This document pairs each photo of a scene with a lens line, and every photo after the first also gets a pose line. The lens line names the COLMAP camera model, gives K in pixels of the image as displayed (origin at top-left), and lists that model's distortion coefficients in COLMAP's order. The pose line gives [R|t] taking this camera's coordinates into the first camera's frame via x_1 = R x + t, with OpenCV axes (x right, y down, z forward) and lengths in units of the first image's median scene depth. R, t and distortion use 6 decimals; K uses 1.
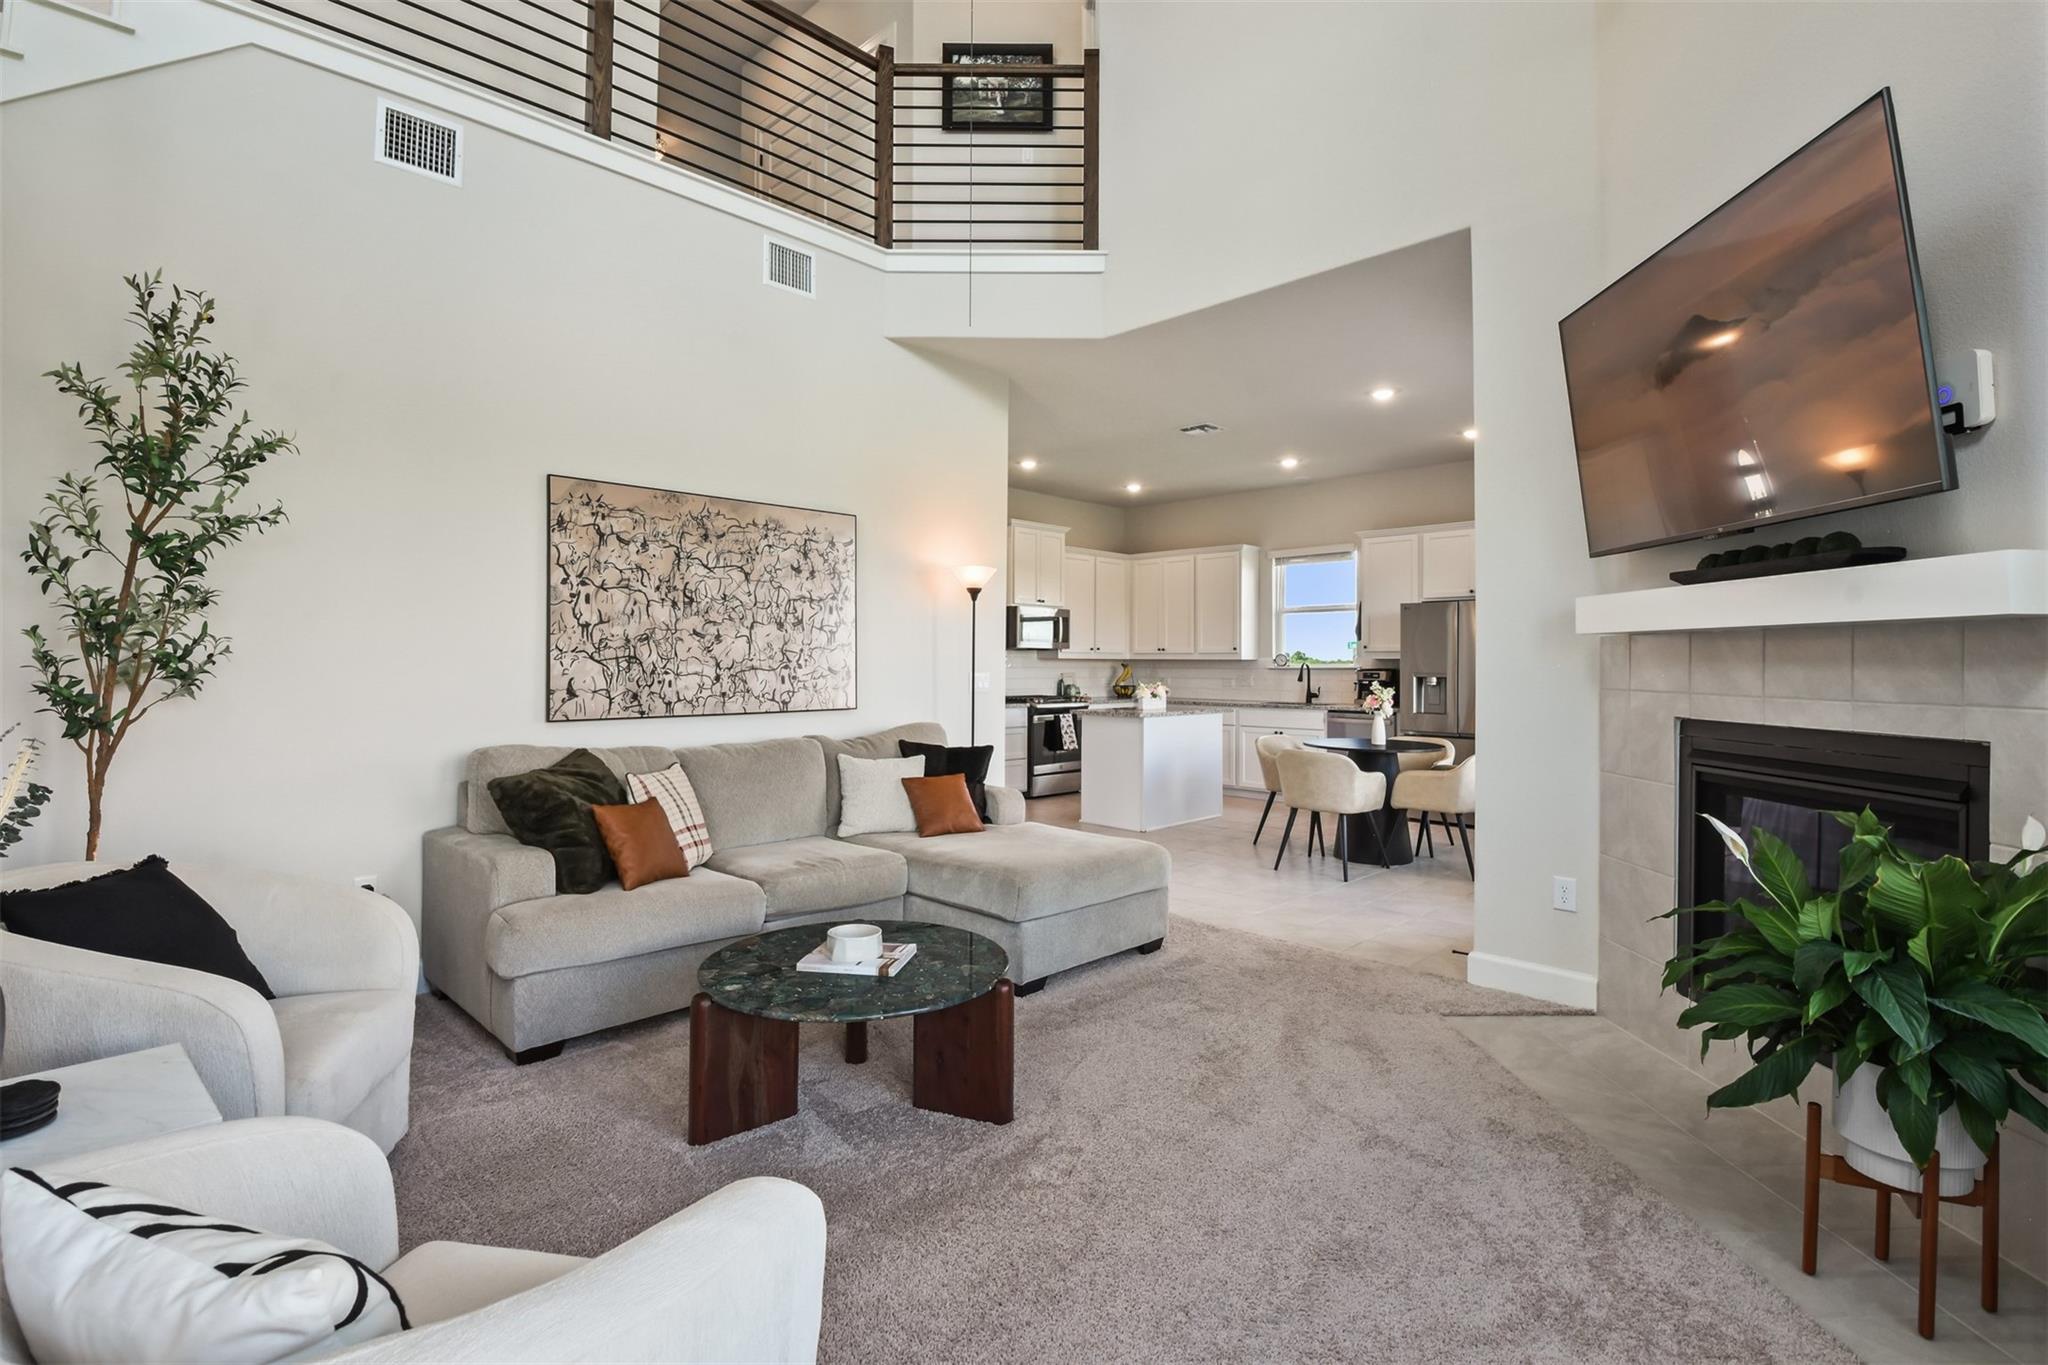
lens RADIAL K [[987.3, 0, 1017.1], [0, 987.3, 655.5], [0, 0, 1]] dist [0.005613, -0.006868]
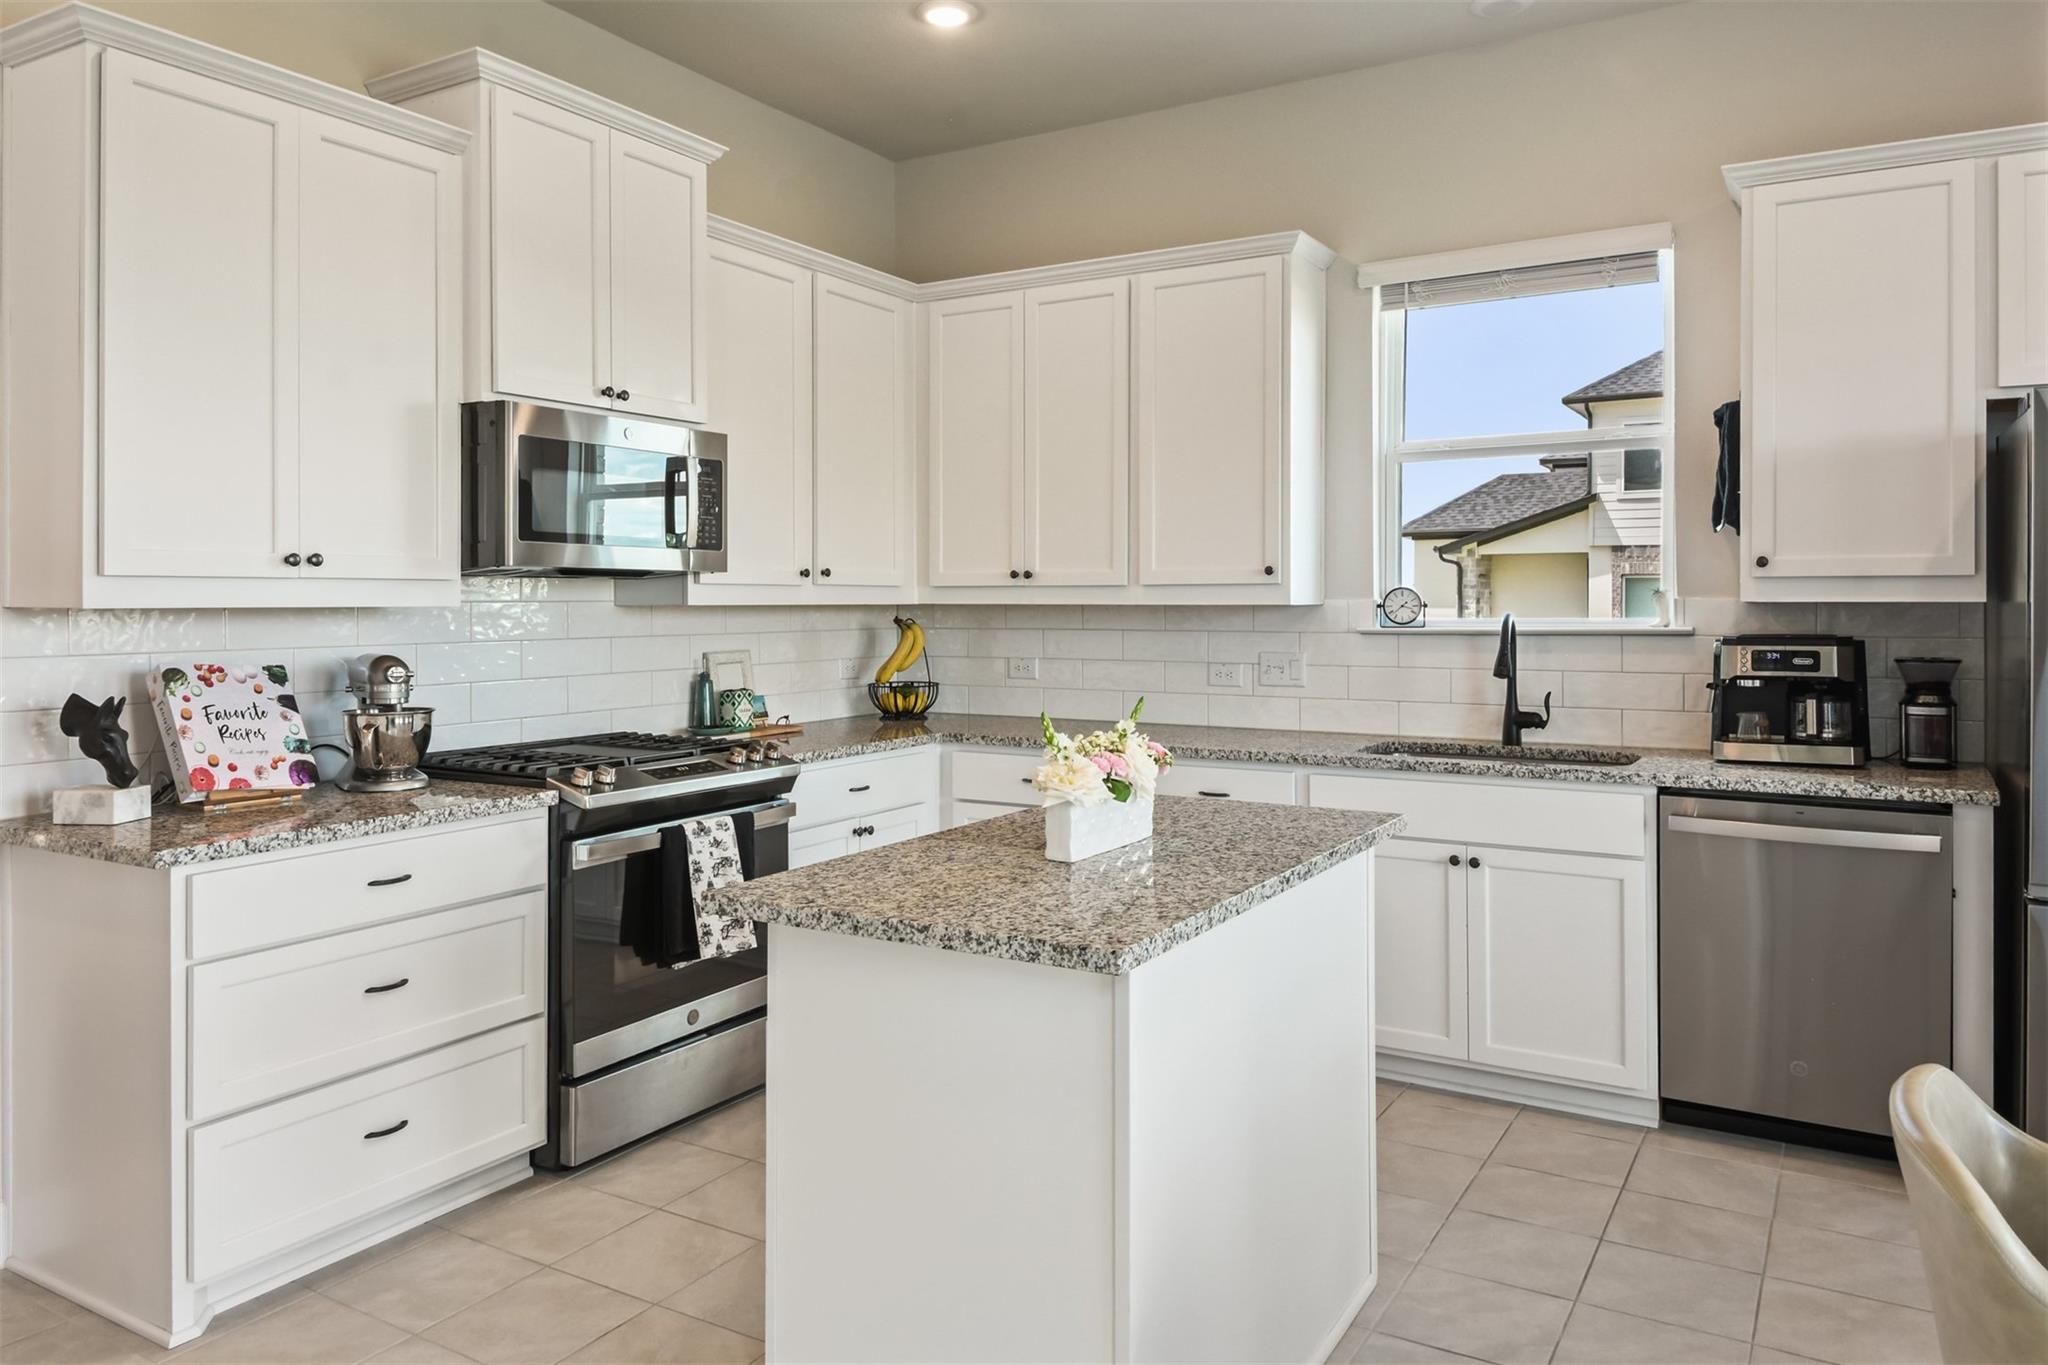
lens RADIAL K [[1391.2, 0, 1028.7], [0, 1391.2, 605.1], [0, 0, 1]] dist [0.036839, -0.038411]
pose [[0.970623, -0.007458, 0.240491, 0.042717], [0.004457, 0.999905, 0.013019, -0.002150], [-0.240565, -0.011565, 0.970564, 0.616579]]
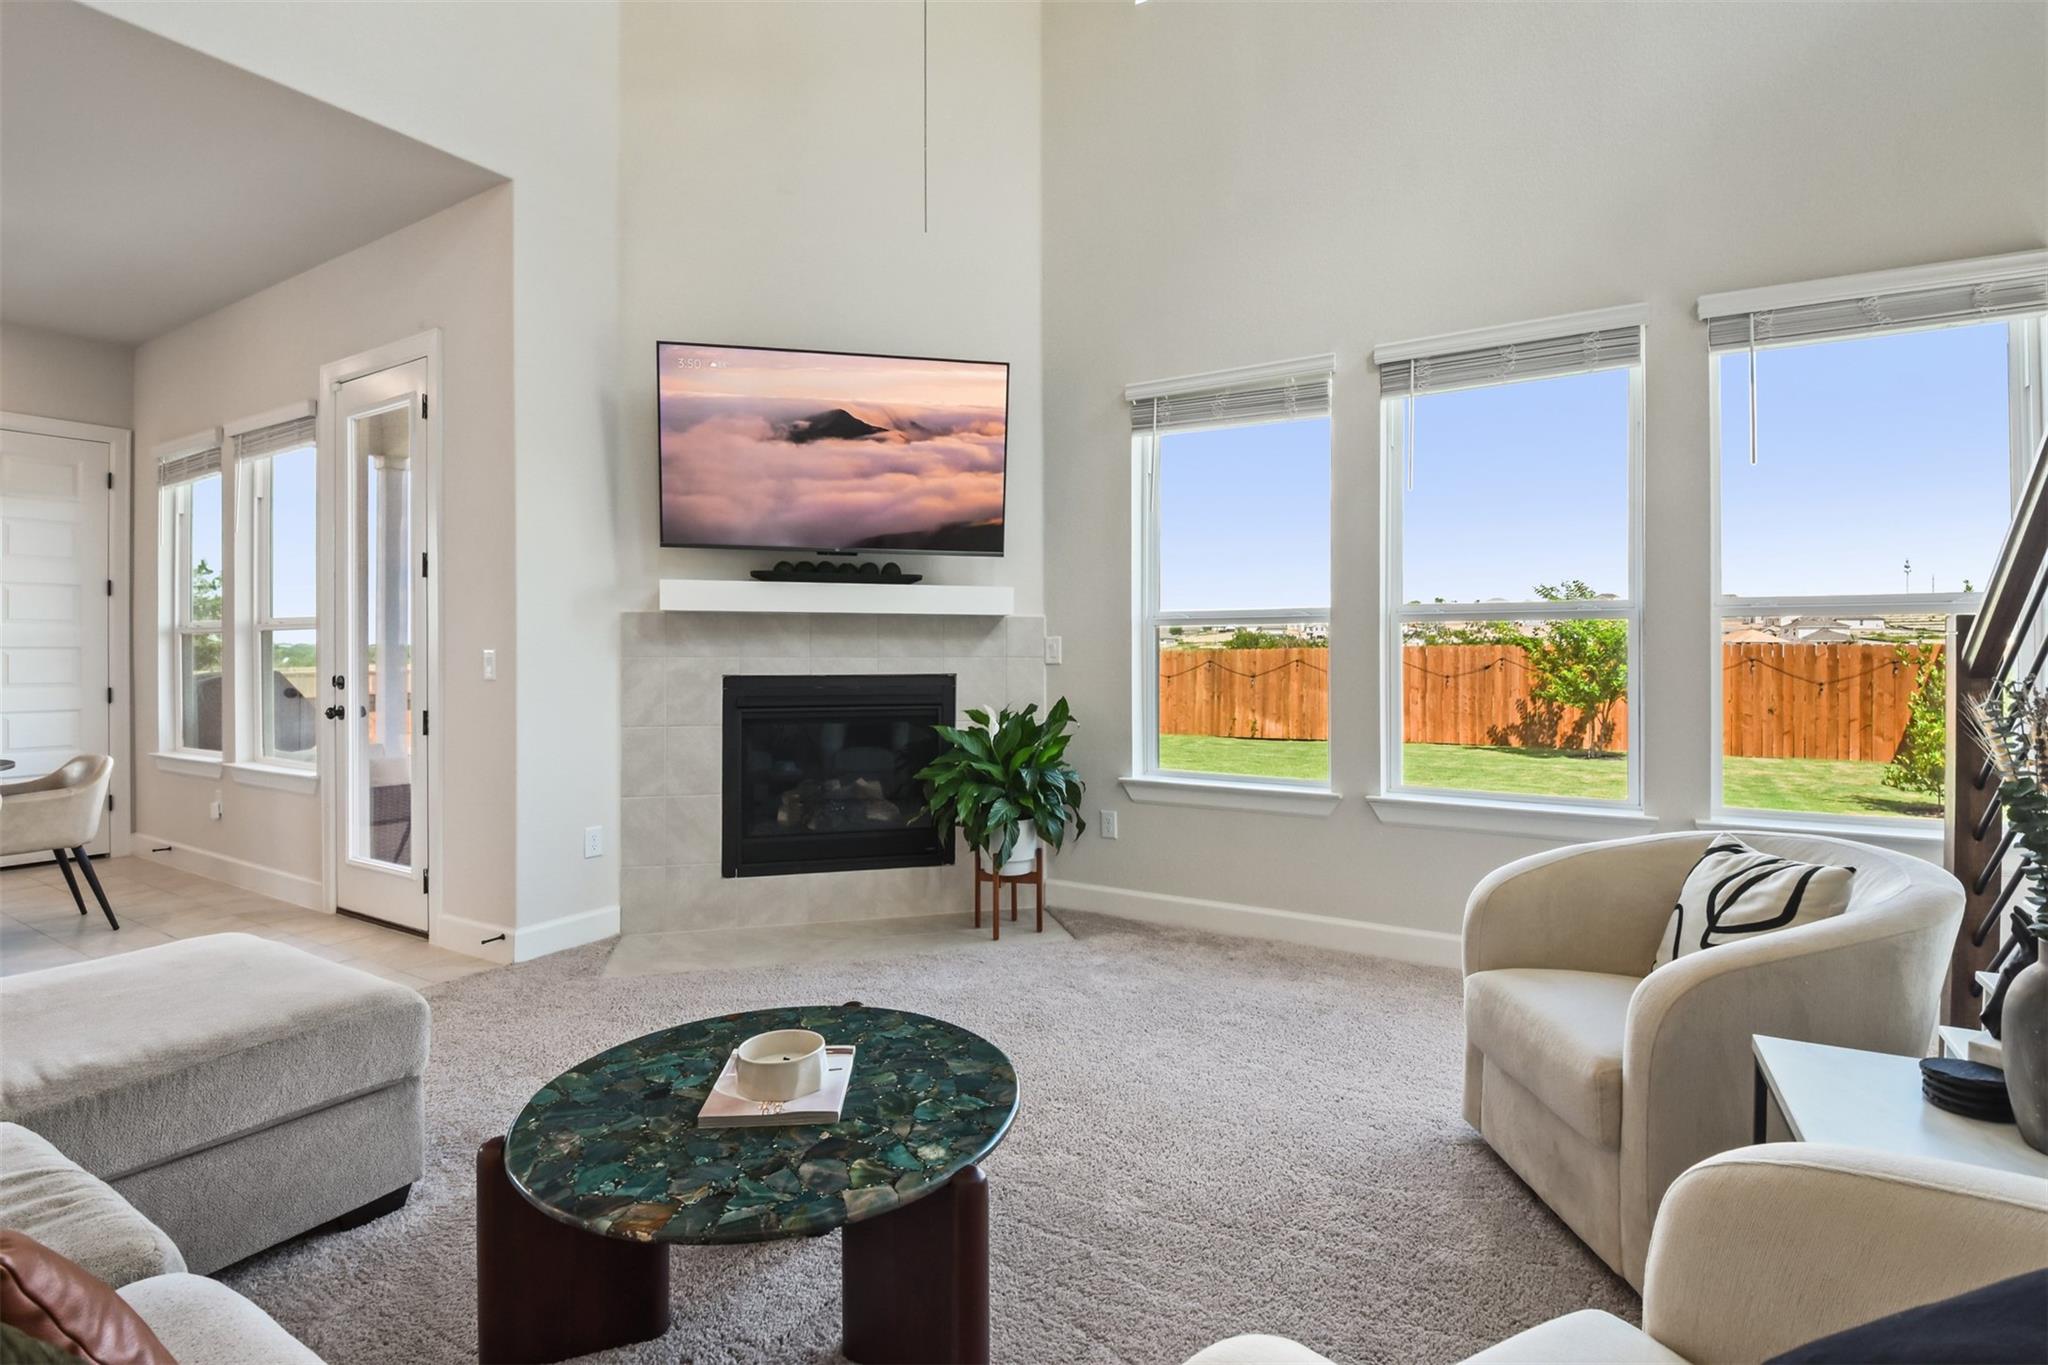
lens RADIAL K [[987.3, 0, 1036.5], [0, 987.3, 636.5], [0, 0, 1]] dist [0.005613, -0.006868]
pose [[-0.226632, 0.009518, 0.973934, -0.258717], [-0.008776, 0.999892, -0.011814, 0.007567], [-0.973941, -0.011224, -0.226524, 0.311450]]
